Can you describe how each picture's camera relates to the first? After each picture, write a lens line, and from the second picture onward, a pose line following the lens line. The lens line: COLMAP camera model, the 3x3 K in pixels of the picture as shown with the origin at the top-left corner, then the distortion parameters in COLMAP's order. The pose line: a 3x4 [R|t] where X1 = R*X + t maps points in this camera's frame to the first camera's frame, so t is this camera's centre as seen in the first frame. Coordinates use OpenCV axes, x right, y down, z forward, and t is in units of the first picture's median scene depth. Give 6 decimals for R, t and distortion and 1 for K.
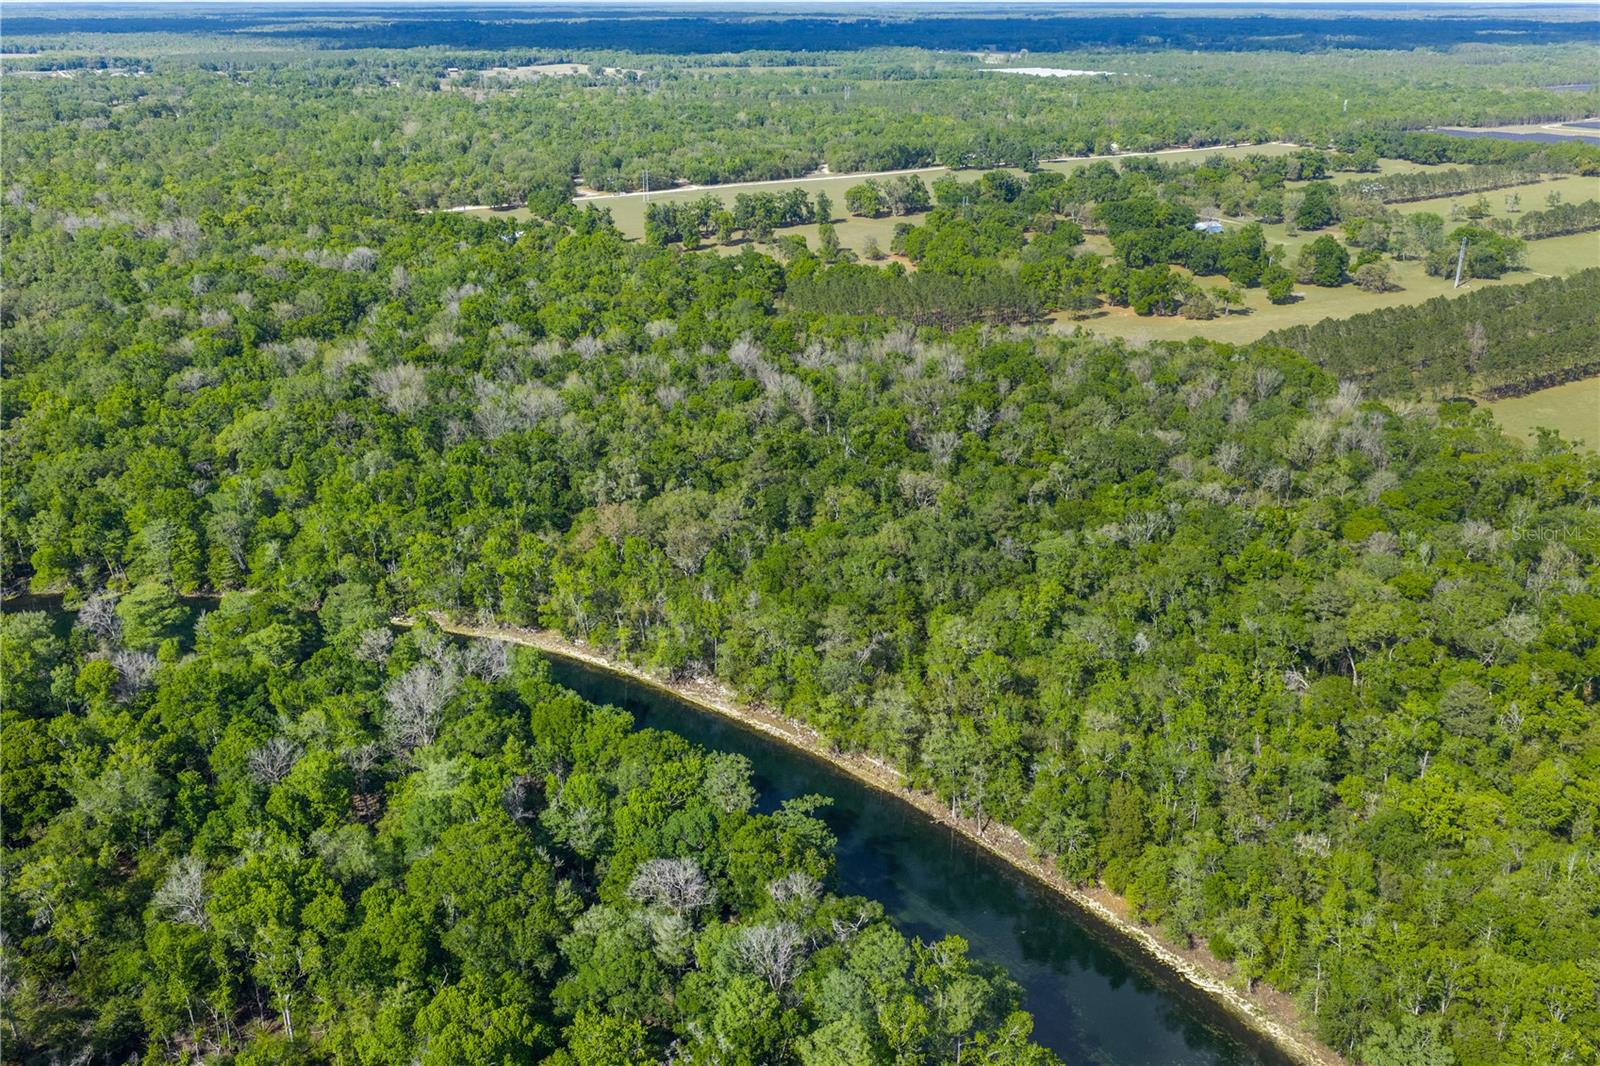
lens RADIAL K [[1384.3, 0, 812.3], [0, 1384.3, 396.4], [0, 0, 1]] dist [0.010658, -0.020544]
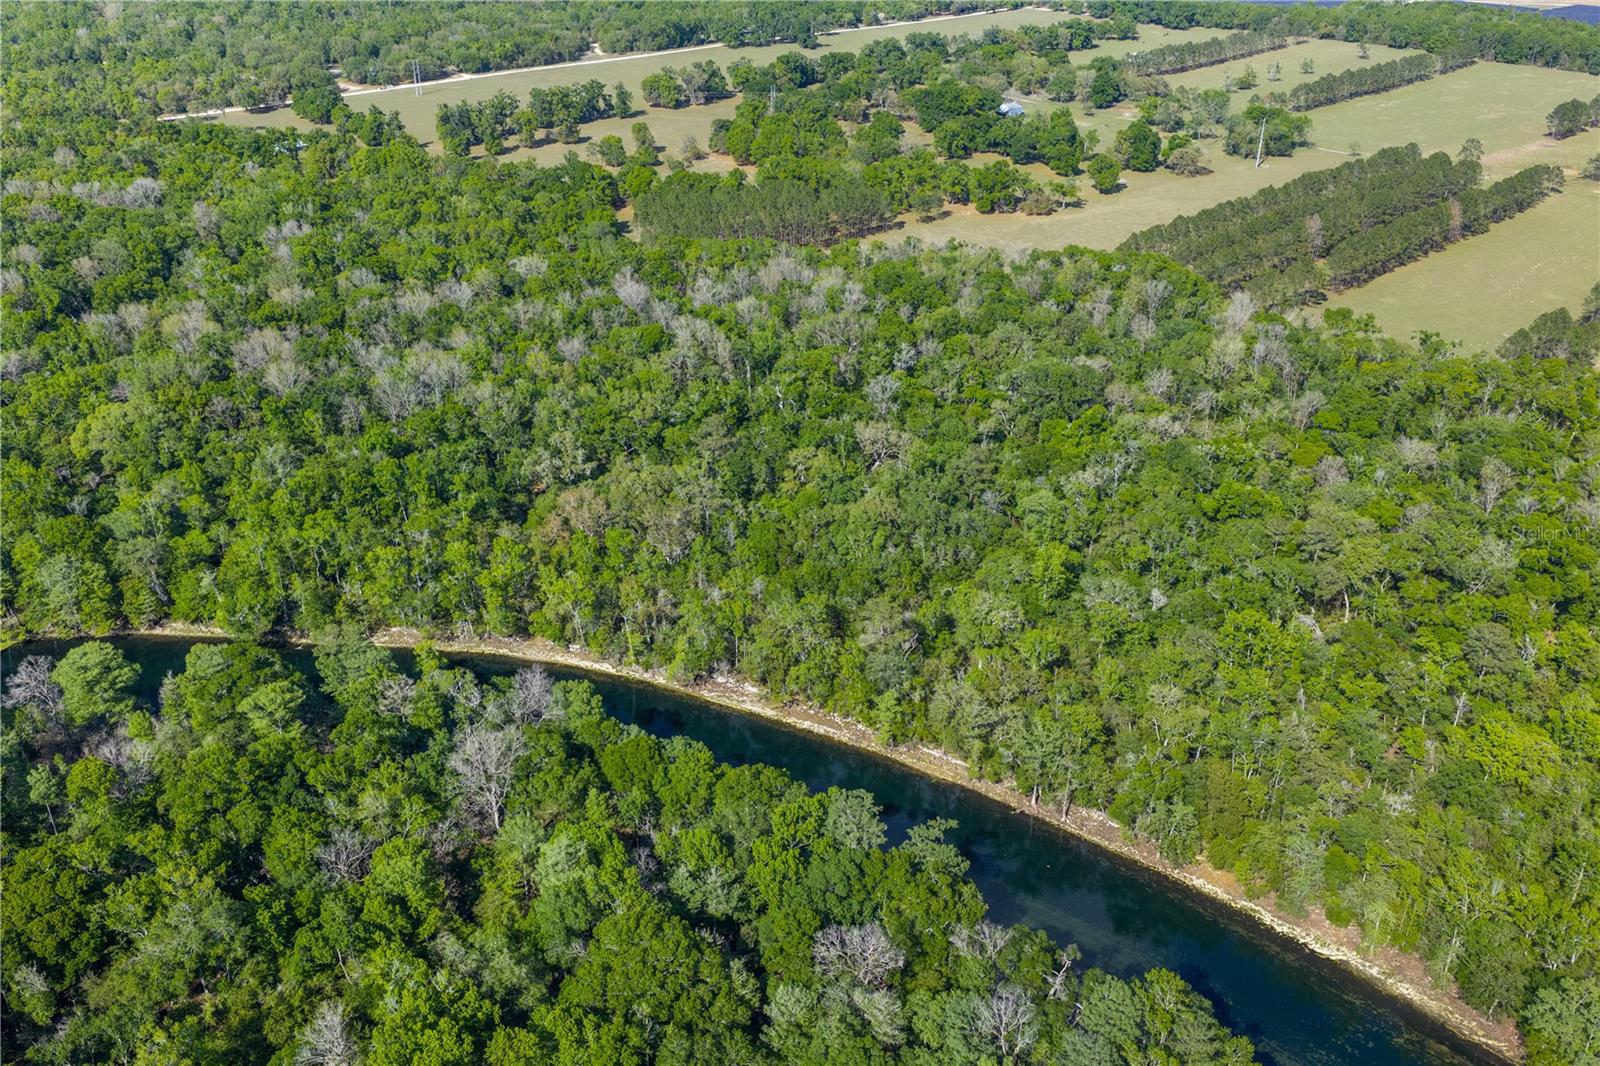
lens RADIAL K [[1384.3, 0, 812.3], [0, 1384.3, 396.4], [0, 0, 1]] dist [0.010658, -0.020544]
pose [[0.977070, -0.076039, 0.198877, -0.140158], [0.054415, 0.992214, 0.112028, -0.067935], [-0.205847, -0.098637, 0.973600, 0.048510]]
